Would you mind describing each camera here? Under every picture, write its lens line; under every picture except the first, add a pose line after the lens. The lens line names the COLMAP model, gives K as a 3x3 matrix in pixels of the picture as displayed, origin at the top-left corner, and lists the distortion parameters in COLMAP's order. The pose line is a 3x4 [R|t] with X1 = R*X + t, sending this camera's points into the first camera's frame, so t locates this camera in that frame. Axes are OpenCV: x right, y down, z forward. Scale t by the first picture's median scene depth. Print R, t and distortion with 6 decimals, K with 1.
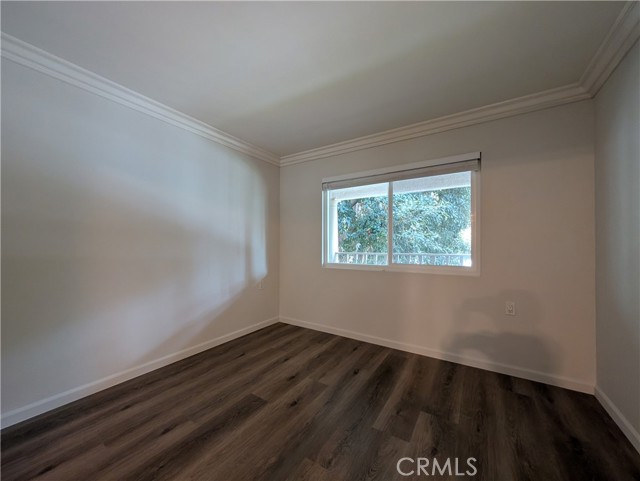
lens RADIAL K [[243.7, 0, 318.6], [0, 243.7, 242.8], [0, 0, 1]] dist [-0.000576, 0.000146]
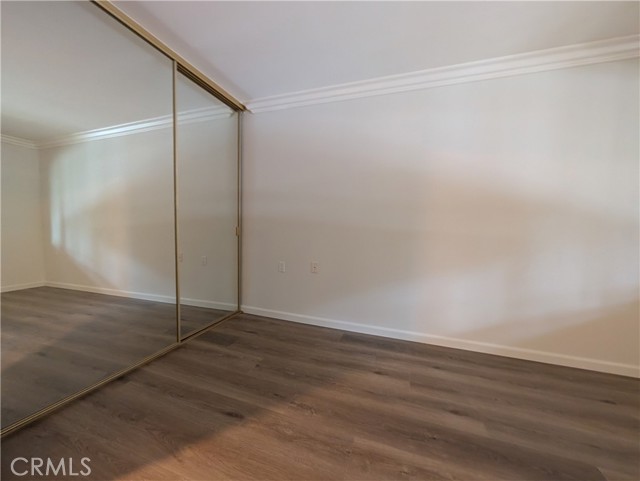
lens RADIAL K [[243.7, 0, 314.0], [0, 243.7, 241.8], [0, 0, 1]] dist [-0.000576, 0.000146]
pose [[0.222894, 0.078208, -0.971701, 0.118559], [0.001401, 0.996750, 0.080546, 0.006388], [0.974842, -0.019314, 0.222060, 0.192413]]
